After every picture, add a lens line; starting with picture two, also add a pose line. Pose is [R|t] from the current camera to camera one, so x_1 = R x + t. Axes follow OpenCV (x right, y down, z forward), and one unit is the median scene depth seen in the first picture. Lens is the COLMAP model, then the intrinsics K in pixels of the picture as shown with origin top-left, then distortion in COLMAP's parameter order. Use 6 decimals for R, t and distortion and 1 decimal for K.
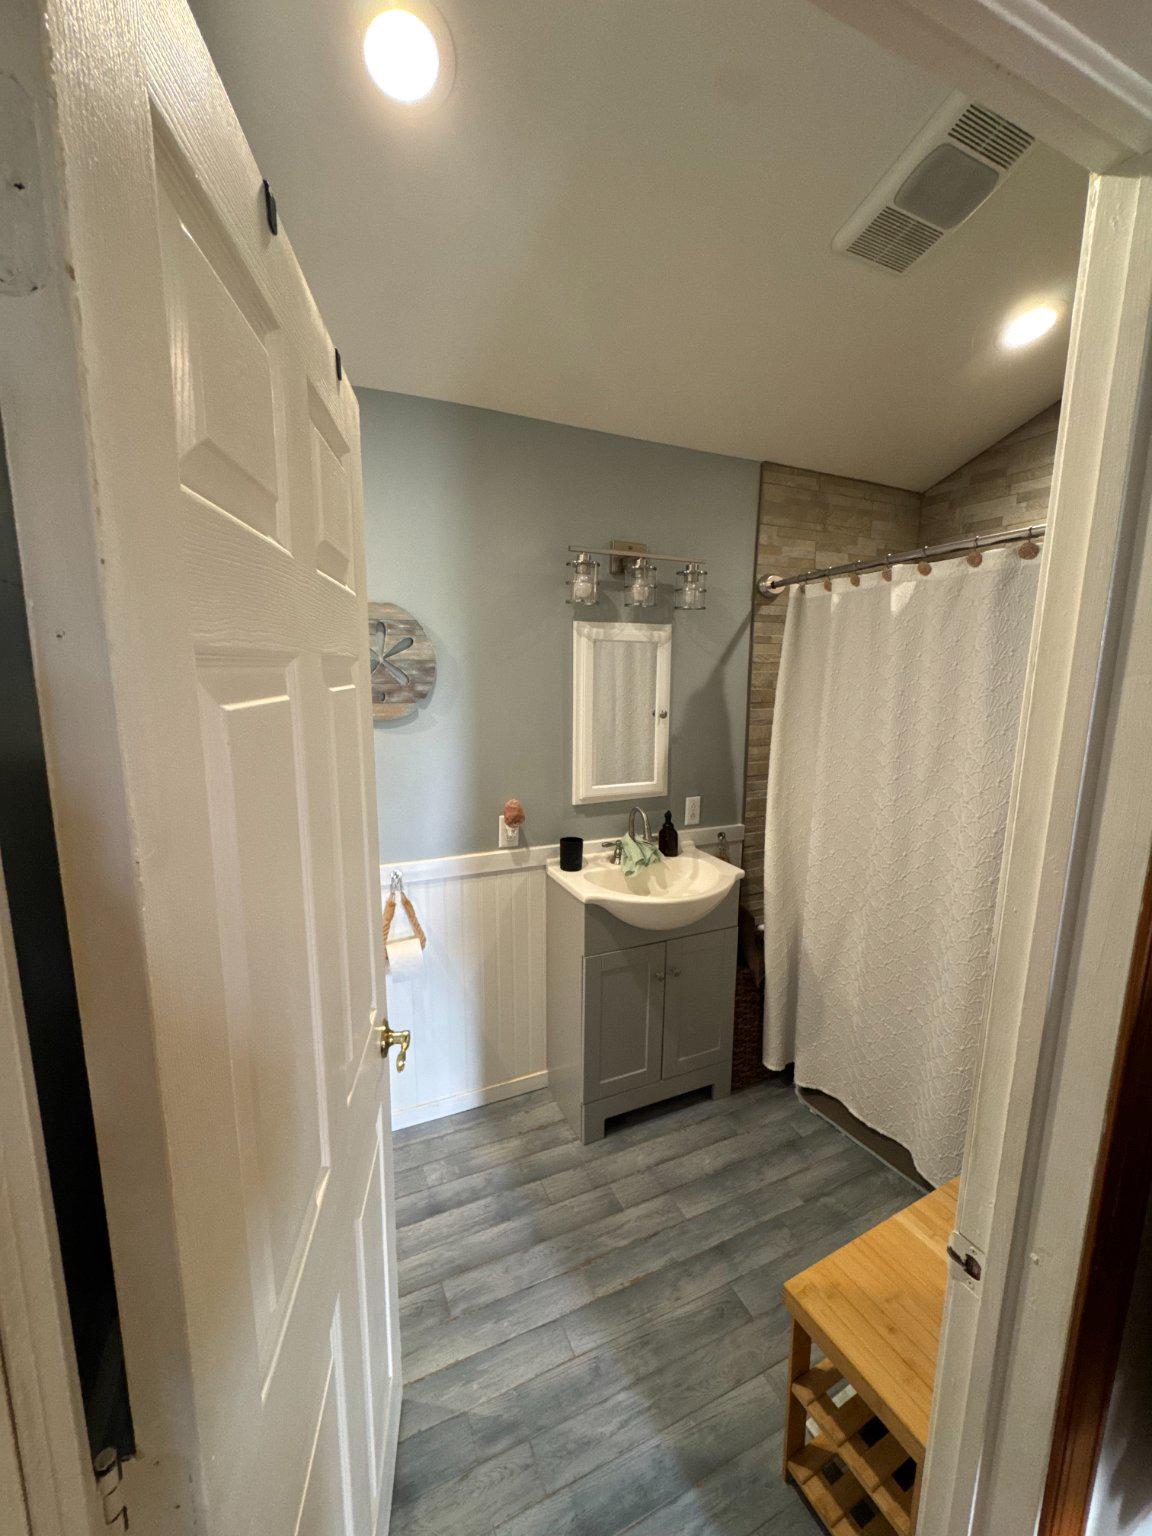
lens RADIAL K [[615.6, 0, 581.8], [0, 615.6, 769.9], [0, 0, 1]] dist [-0.002229, 0.001669]
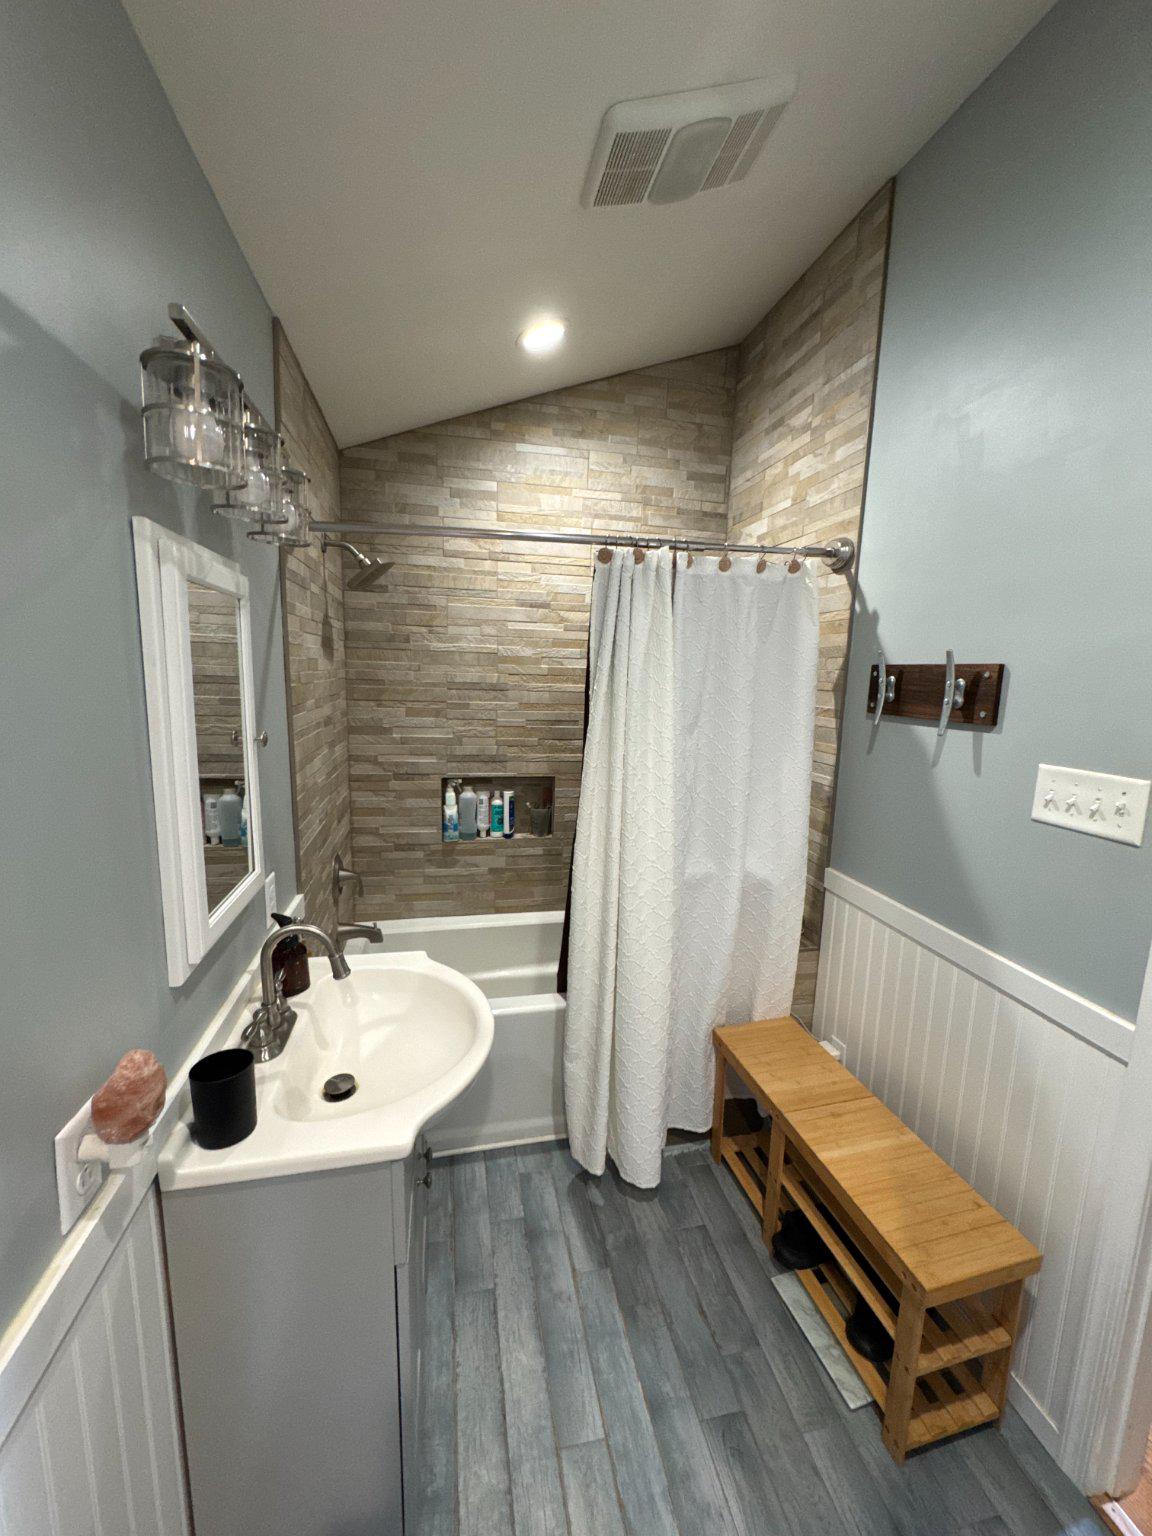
lens RADIAL K [[615.6, 0, 578.5], [0, 615.6, 768.2], [0, 0, 1]] dist [-0.002229, 0.001669]
pose [[0.217119, -0.154600, 0.963825, -0.390924], [0.128223, 0.983340, 0.128846, -0.122273], [-0.967687, 0.095610, 0.233326, 0.772152]]
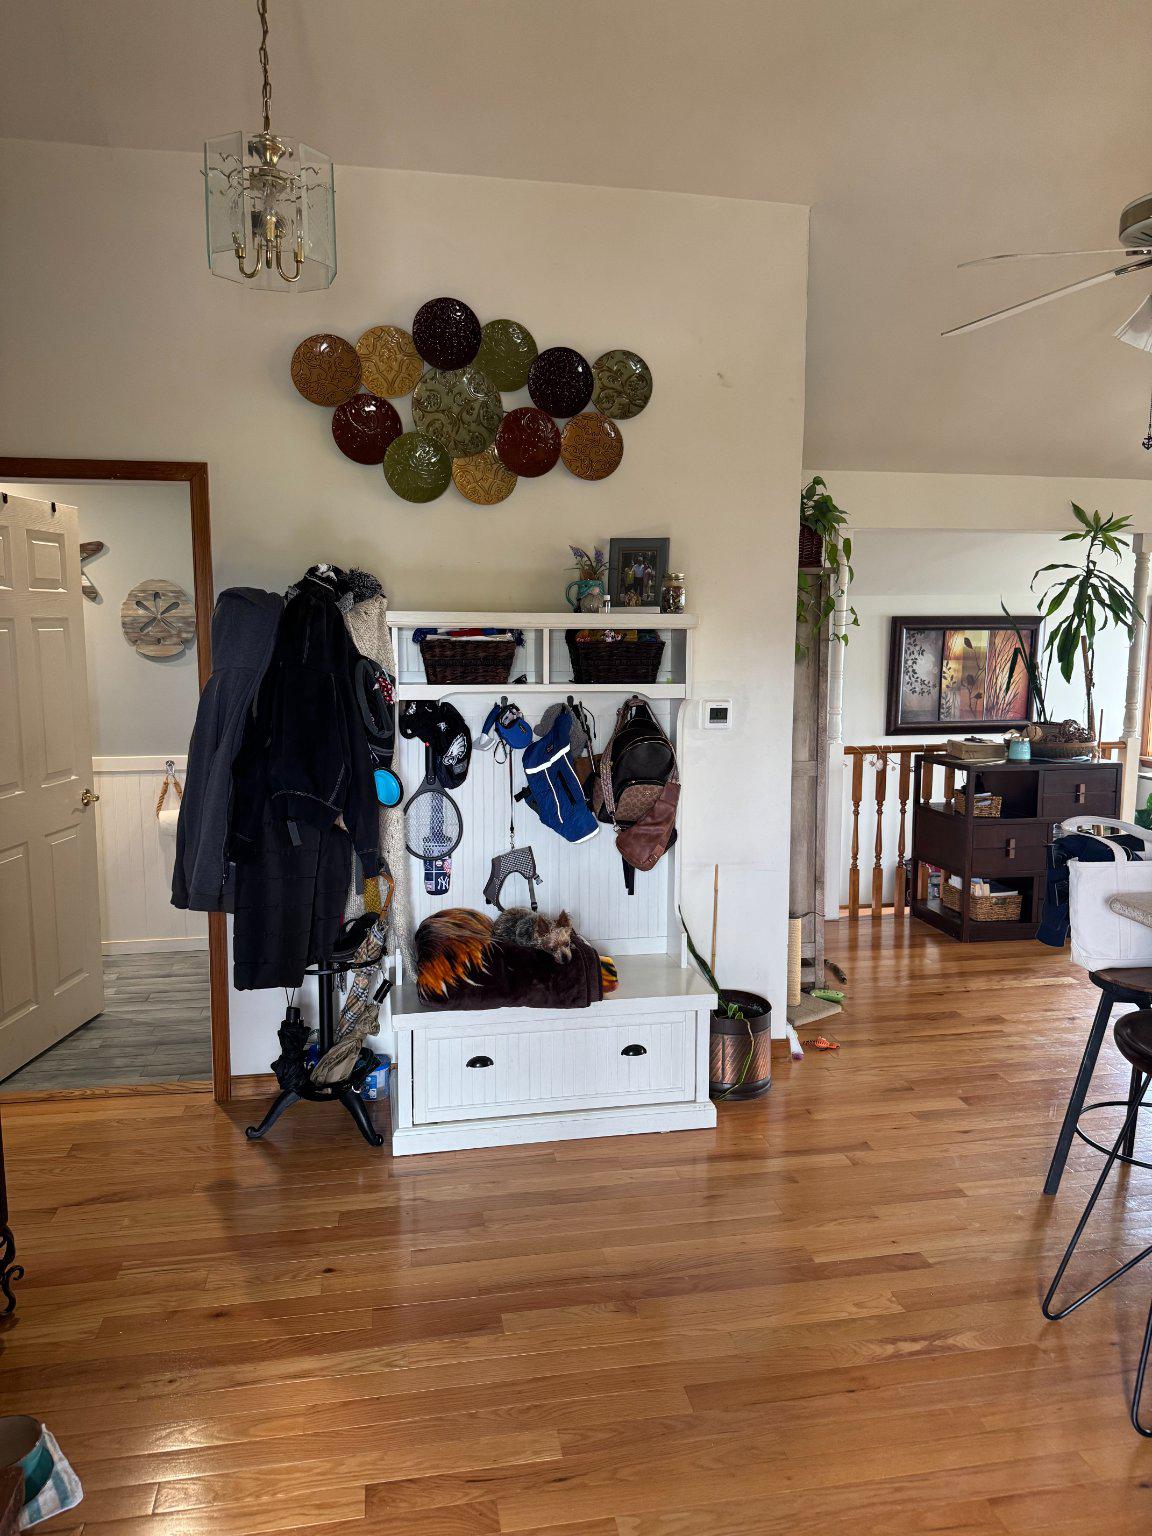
lens RADIAL K [[1065.3, 0, 579.5], [0, 1065.3, 767.5], [0, 0, 1]] dist [0.062634, -0.074998]
pose [[0.967882, 0.030103, -0.249597, 1.435638], [-0.035636, 0.999209, -0.017674, 0.215352], [0.248867, 0.026001, 0.968189, -1.379000]]
